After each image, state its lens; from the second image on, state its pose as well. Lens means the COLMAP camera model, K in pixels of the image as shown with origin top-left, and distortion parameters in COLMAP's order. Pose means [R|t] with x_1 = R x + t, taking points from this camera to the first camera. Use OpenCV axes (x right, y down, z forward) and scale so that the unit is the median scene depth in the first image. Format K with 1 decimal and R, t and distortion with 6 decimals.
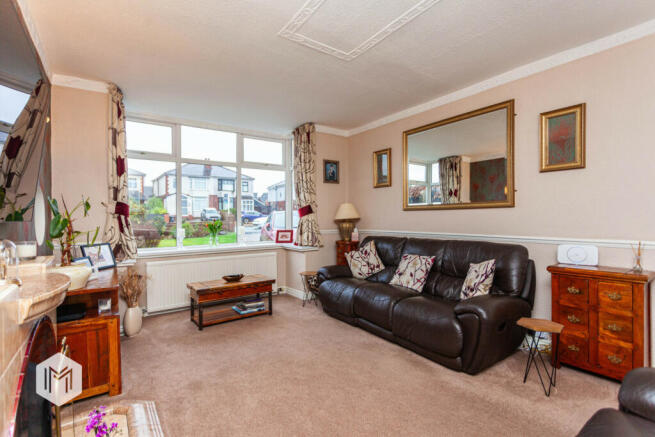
lens RADIAL K [[308.9, 0, 311.4], [0, 308.9, 219.4], [0, 0, 1]] dist [0.003887, 0.002081]
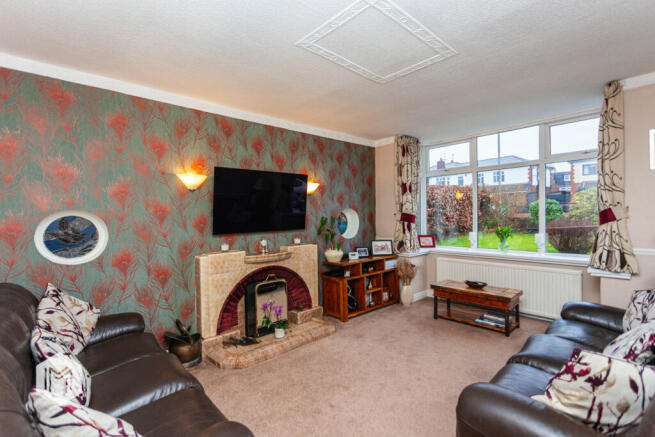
lens RADIAL K [[308.9, 0, 326.8], [0, 308.9, 218.5], [0, 0, 1]] dist [0.003887, 0.002081]
pose [[0.147772, 0.015830, -0.988895, 0.690893], [0.008409, 0.999816, 0.017262, -0.050906], [0.988986, -0.010866, 0.147611, 0.372720]]
